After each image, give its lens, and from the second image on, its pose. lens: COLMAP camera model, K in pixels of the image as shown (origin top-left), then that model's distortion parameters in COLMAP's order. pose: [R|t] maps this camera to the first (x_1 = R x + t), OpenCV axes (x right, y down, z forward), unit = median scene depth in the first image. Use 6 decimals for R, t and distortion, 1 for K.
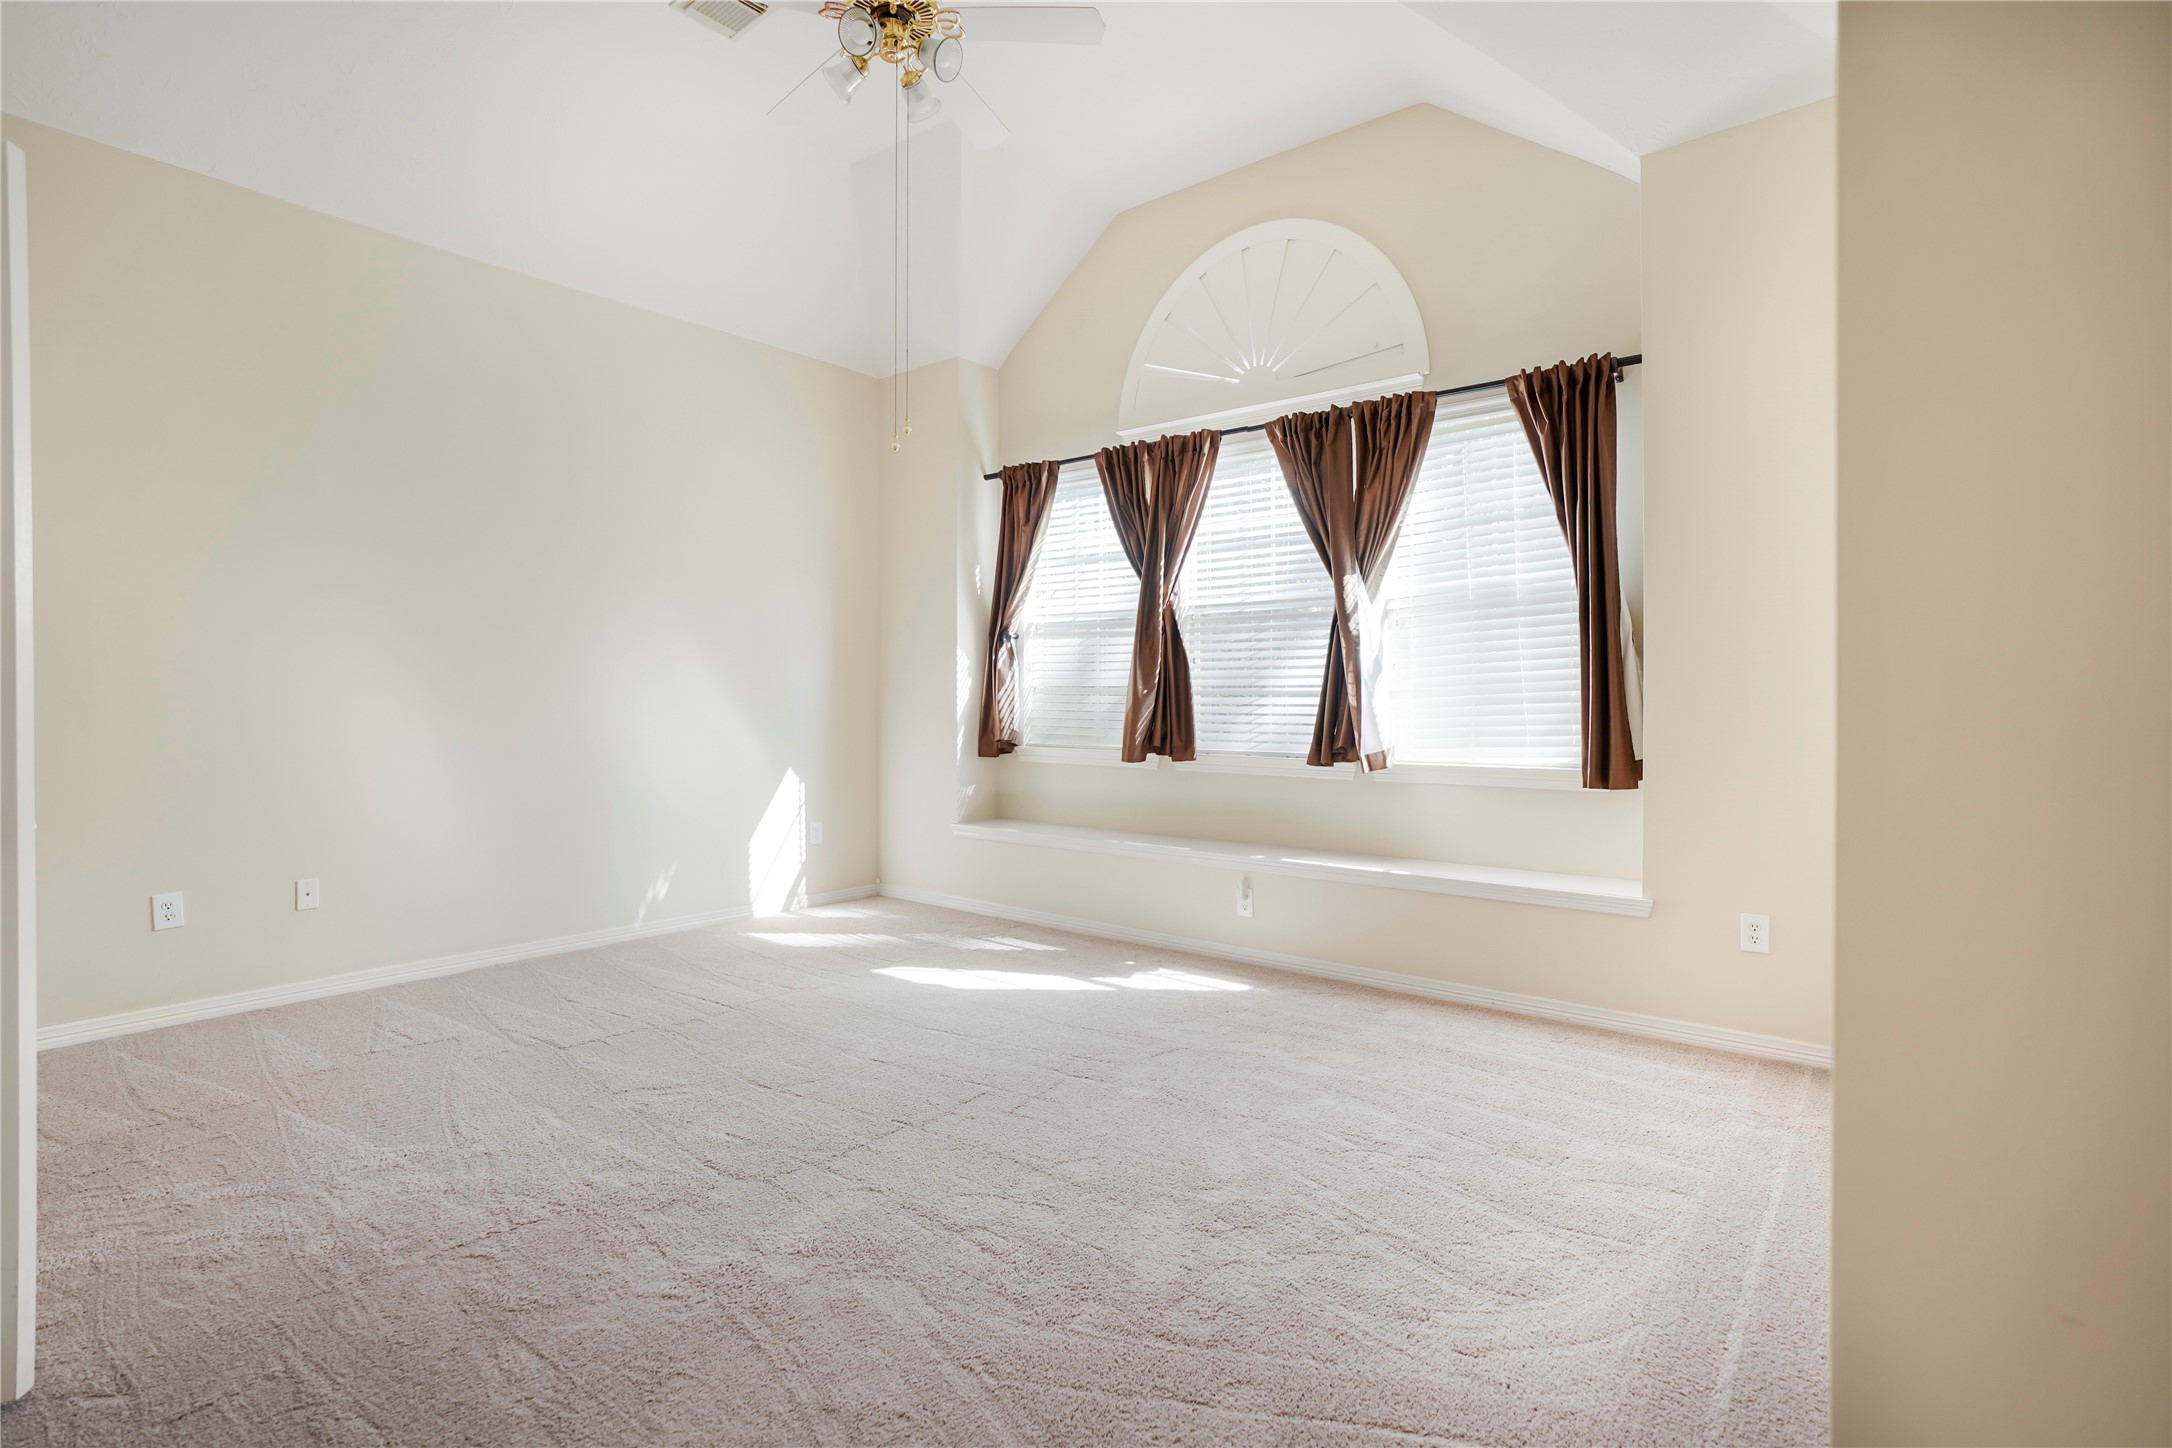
lens RADIAL K [[1032.7, 0, 1084.0], [0, 1032.7, 684.3], [0, 0, 1]] dist [-0.059638, 0.024758]
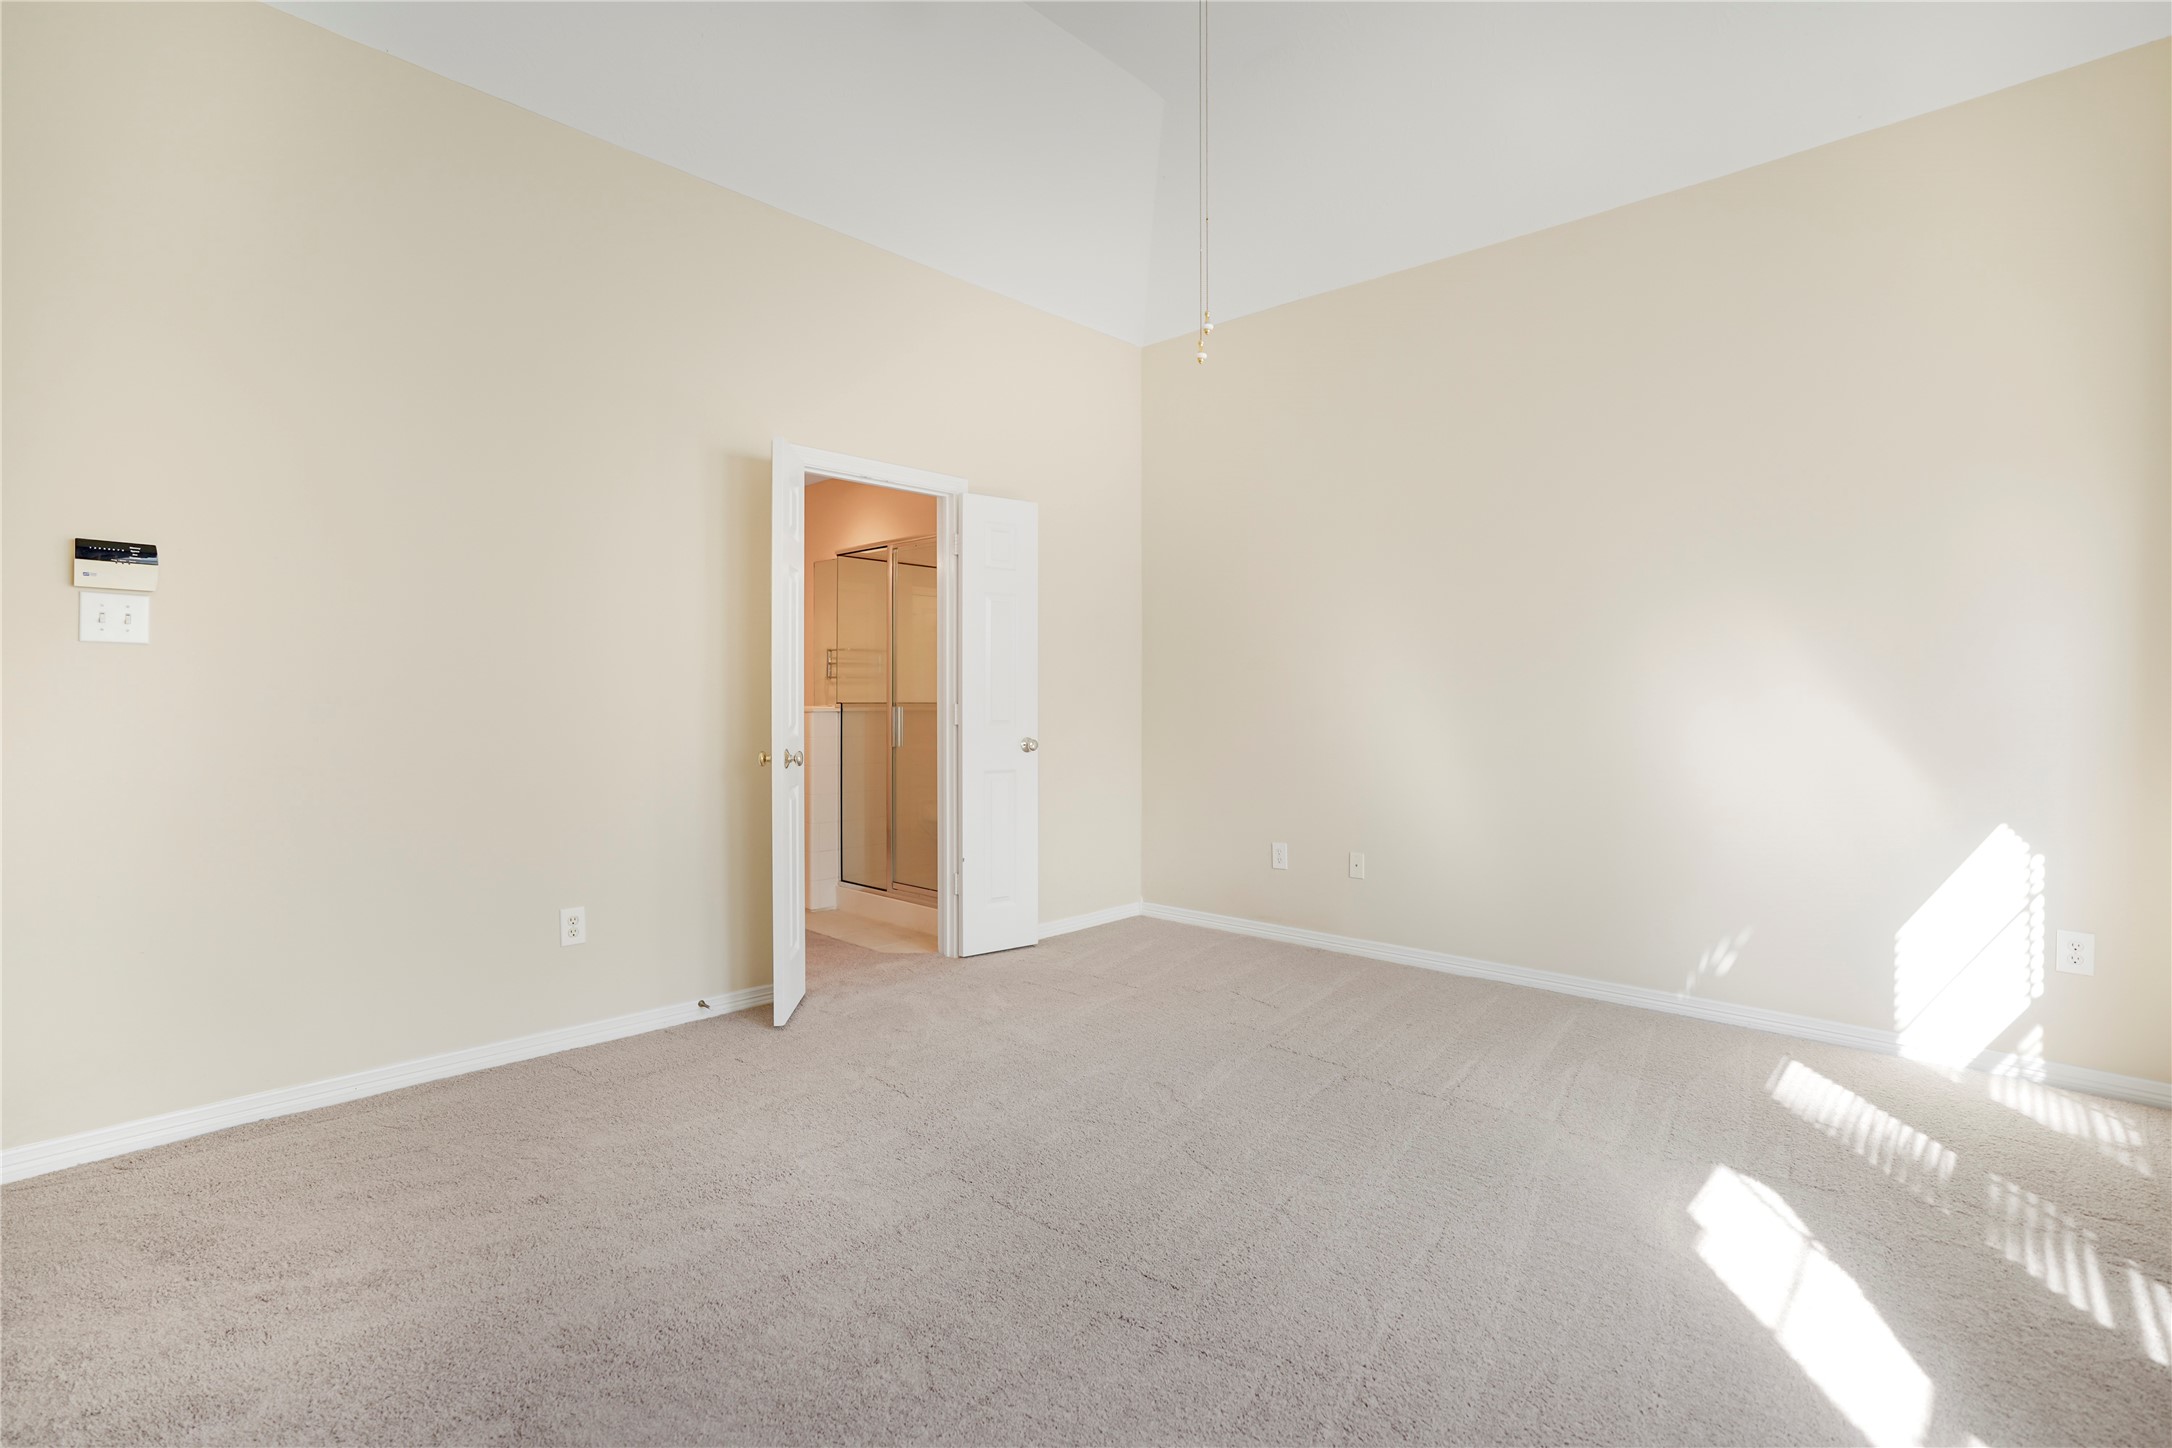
lens RADIAL K [[1032.7, 0, 1084.0], [0, 1032.7, 684.3], [0, 0, 1]] dist [-0.059638, 0.024758]
pose [[-0.068480, -0.010114, -0.997601, 0.316631], [0.004540, 0.999935, -0.010449, 0.007298], [0.997642, -0.005245, -0.068429, 0.549884]]
